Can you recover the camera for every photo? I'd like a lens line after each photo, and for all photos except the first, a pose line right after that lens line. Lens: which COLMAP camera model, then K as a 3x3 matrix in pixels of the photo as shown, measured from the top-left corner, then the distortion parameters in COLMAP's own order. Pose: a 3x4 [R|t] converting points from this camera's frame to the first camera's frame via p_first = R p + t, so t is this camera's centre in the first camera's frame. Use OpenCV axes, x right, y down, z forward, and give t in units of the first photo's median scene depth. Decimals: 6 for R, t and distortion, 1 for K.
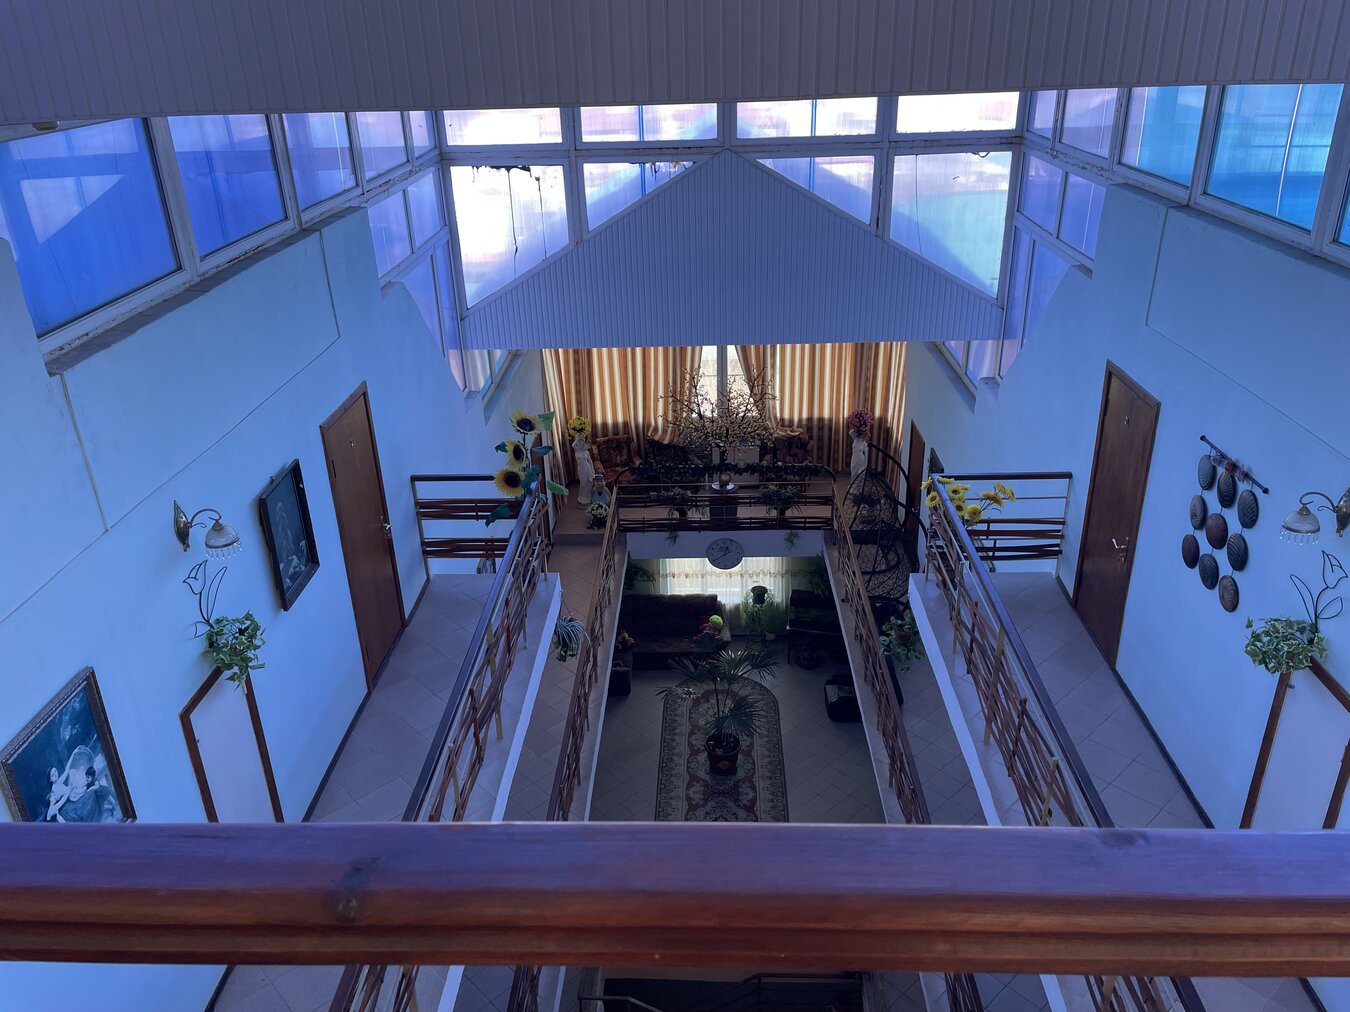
lens RADIAL K [[1026.5, 0, 690.2], [0, 1026.5, 509.1], [0, 0, 1]] dist [0.083062, -0.006615]
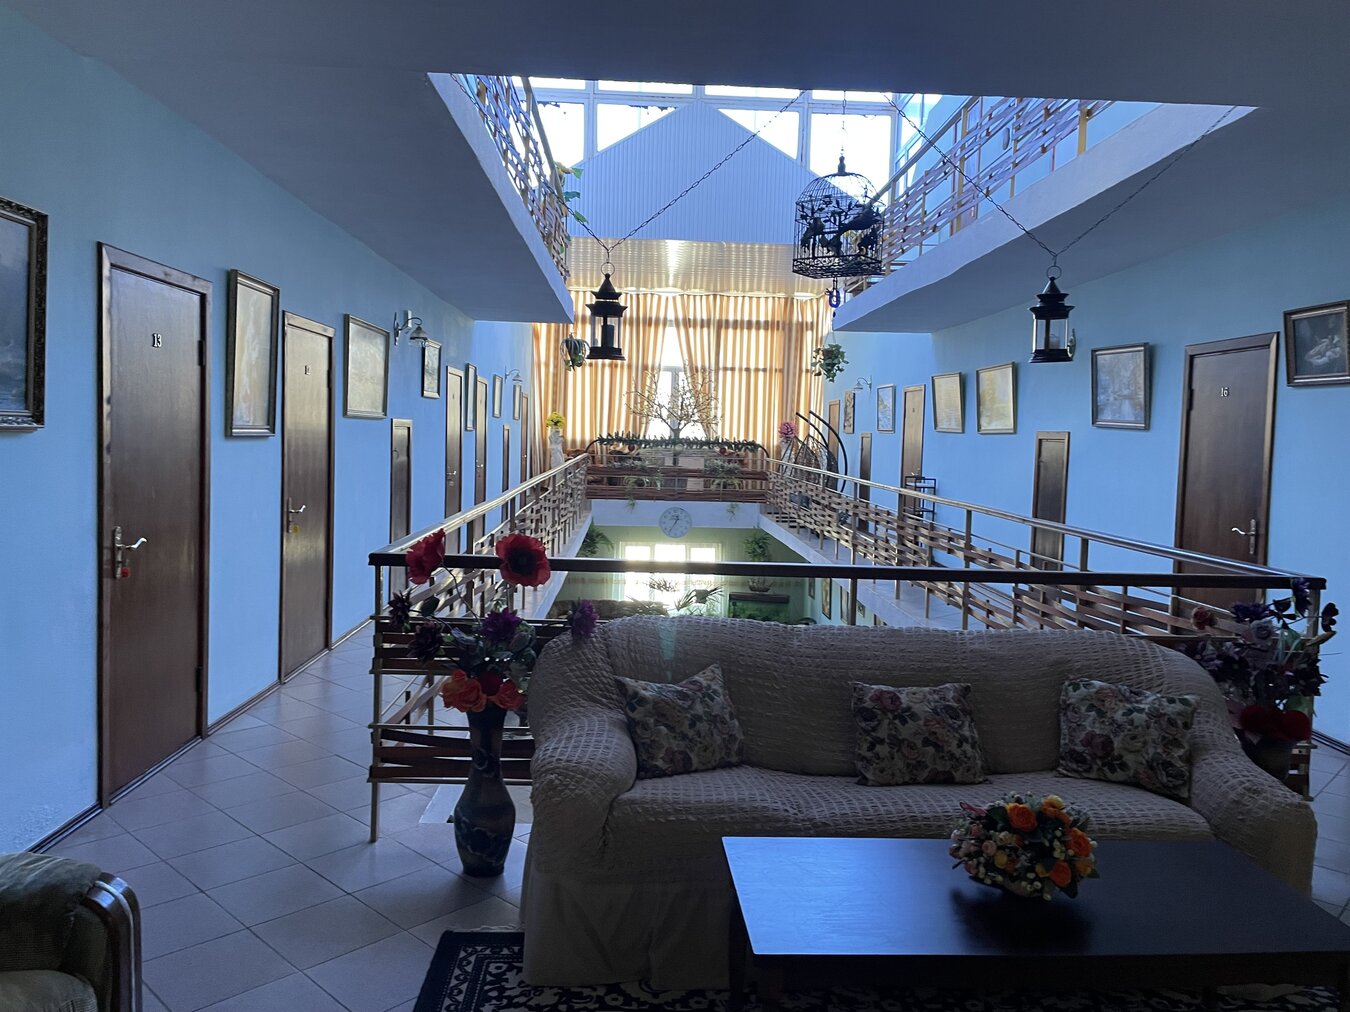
lens RADIAL K [[1026.5, 0, 690.2], [0, 1026.5, 509.1], [0, 0, 1]] dist [0.083062, -0.006615]
pose [[0.996065, 0.044861, 0.076434, -0.059802], [-0.013290, 0.928279, -0.371646, 0.704574], [-0.087625, 0.369168, 0.925223, -0.132989]]
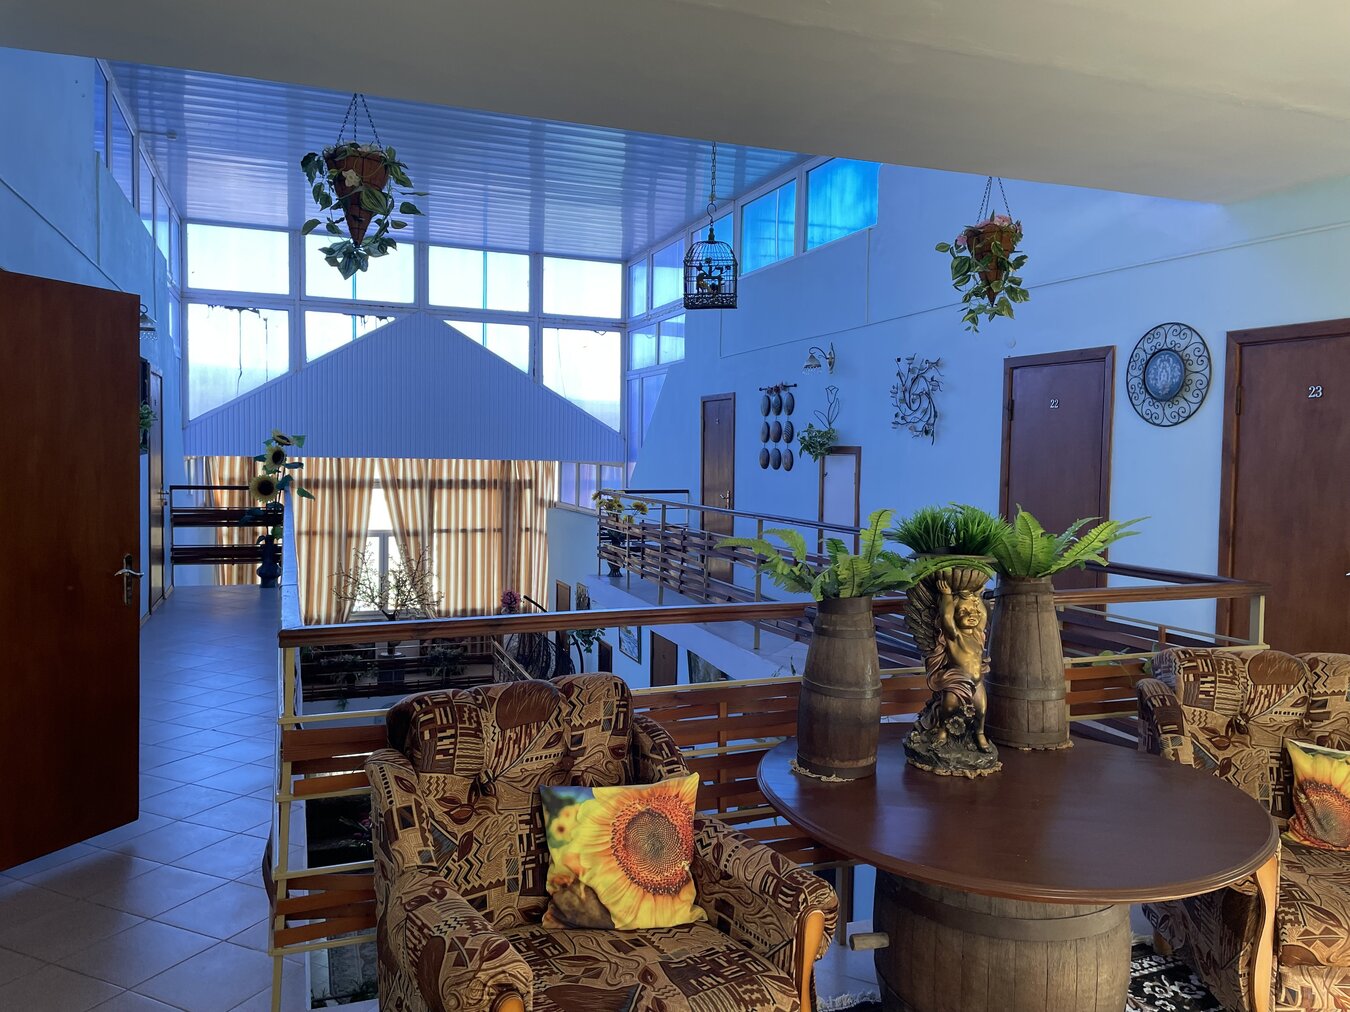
lens RADIAL K [[1026.5, 0, 690.2], [0, 1026.5, 509.1], [0, 0, 1]] dist [0.083062, -0.006615]
pose [[0.924907, 0.020473, 0.379642, -0.144168], [0.127825, 0.923676, -0.361224, 0.414456], [-0.358062, 0.382626, 0.851698, -0.177164]]
